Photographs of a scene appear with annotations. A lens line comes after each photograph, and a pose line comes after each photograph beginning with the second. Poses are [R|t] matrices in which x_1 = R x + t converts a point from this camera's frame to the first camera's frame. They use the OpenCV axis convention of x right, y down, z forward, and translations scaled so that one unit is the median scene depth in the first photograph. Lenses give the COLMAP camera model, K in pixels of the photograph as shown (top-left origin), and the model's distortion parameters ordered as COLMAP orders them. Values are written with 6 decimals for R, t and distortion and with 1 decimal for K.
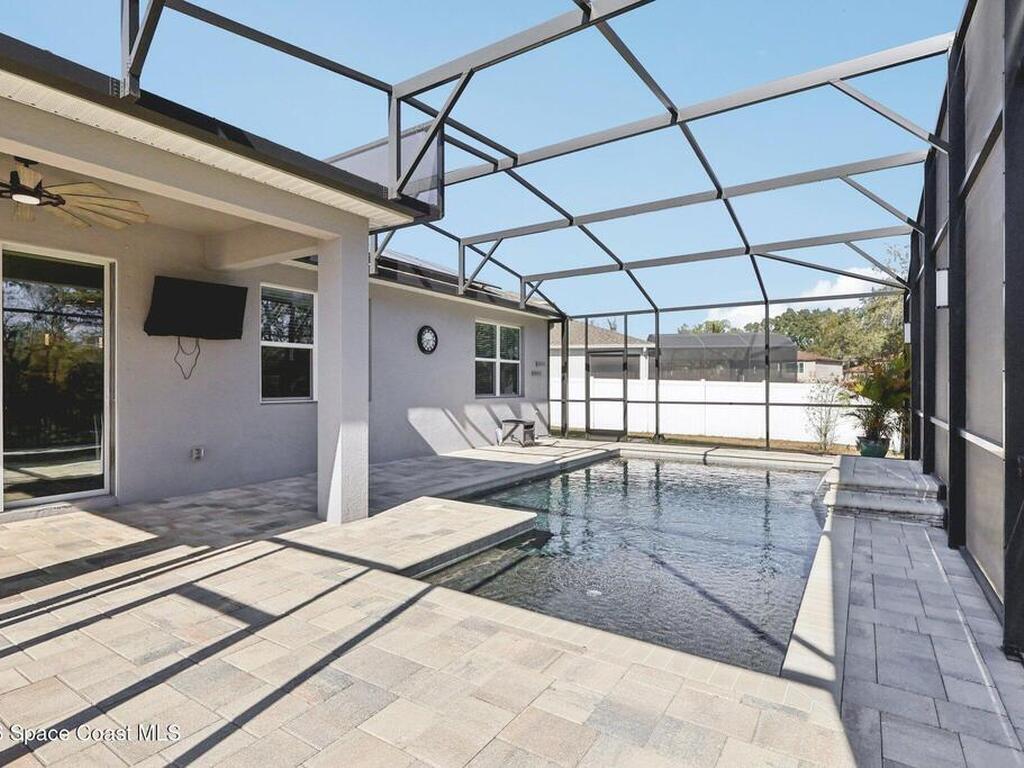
lens RADIAL K [[535.9, 0, 510.7], [0, 535.9, 383.0], [0, 0, 1]] dist [-0.004808, -0.000391]
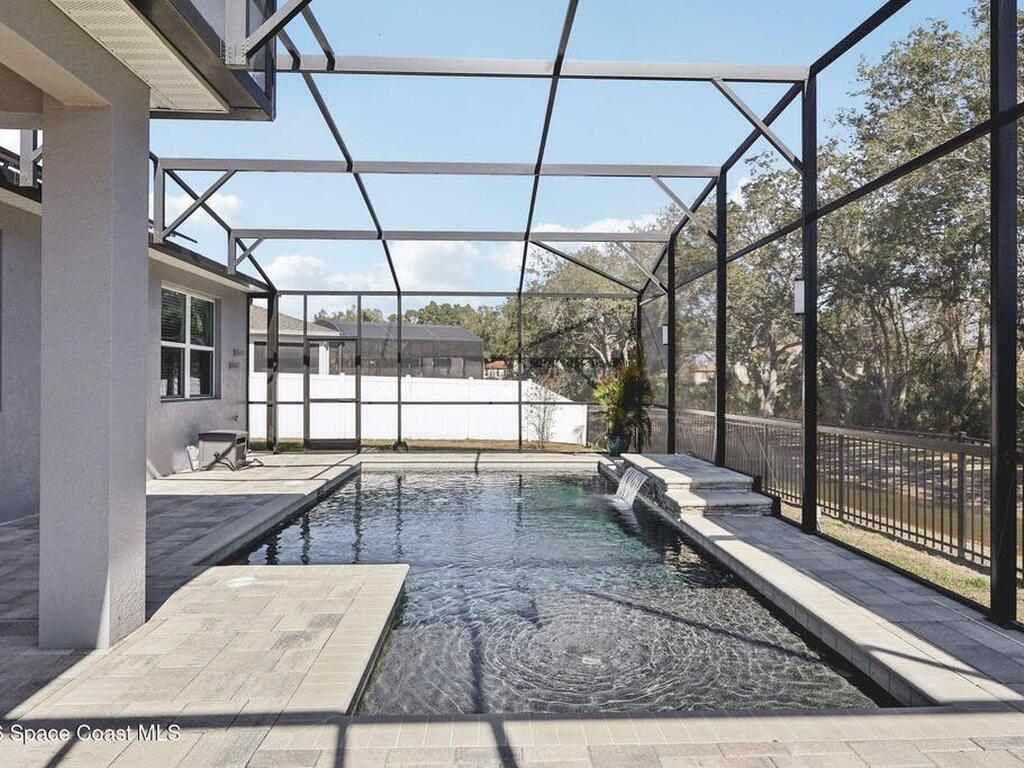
lens RADIAL K [[619.9, 0, 513.4], [0, 619.9, 380.3], [0, 0, 1]] dist [0.012643, -0.001908]
pose [[0.817150, 0.002740, 0.576418, -0.237812], [-0.004591, 0.999988, 0.001756, -0.003537], [-0.576407, -0.004081, 0.817153, 0.180763]]
